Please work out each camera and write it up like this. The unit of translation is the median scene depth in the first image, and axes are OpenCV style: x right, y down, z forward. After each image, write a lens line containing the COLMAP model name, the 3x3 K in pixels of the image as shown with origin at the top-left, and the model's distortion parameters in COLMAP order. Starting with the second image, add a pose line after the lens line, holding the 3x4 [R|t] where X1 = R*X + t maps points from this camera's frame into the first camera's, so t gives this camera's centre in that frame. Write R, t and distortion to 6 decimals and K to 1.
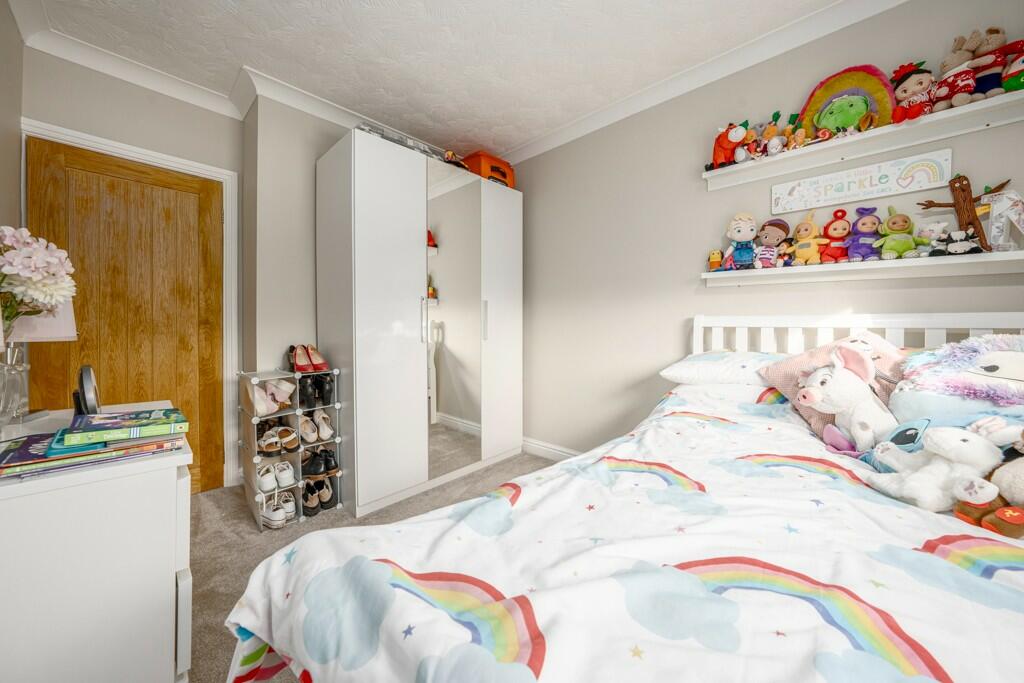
lens RADIAL K [[358.3, 0, 515.4], [0, 358.3, 326.6], [0, 0, 1]] dist [-0.000942, -0.000032]
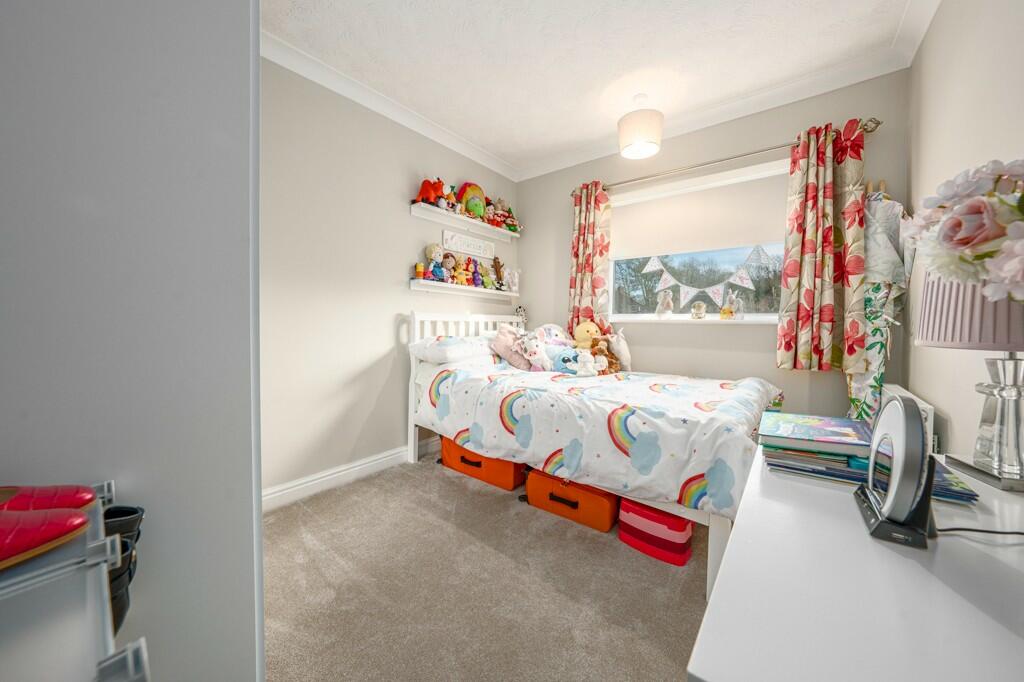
lens RADIAL K [[358.3, 0, 515.4], [0, 358.3, 326.1], [0, 0, 1]] dist [-0.000942, -0.000032]
pose [[-0.070921, -0.018509, 0.997310, -0.928837], [-0.010432, 0.999787, 0.017813, -0.005938], [-0.997427, -0.009141, -0.071099, 0.855622]]
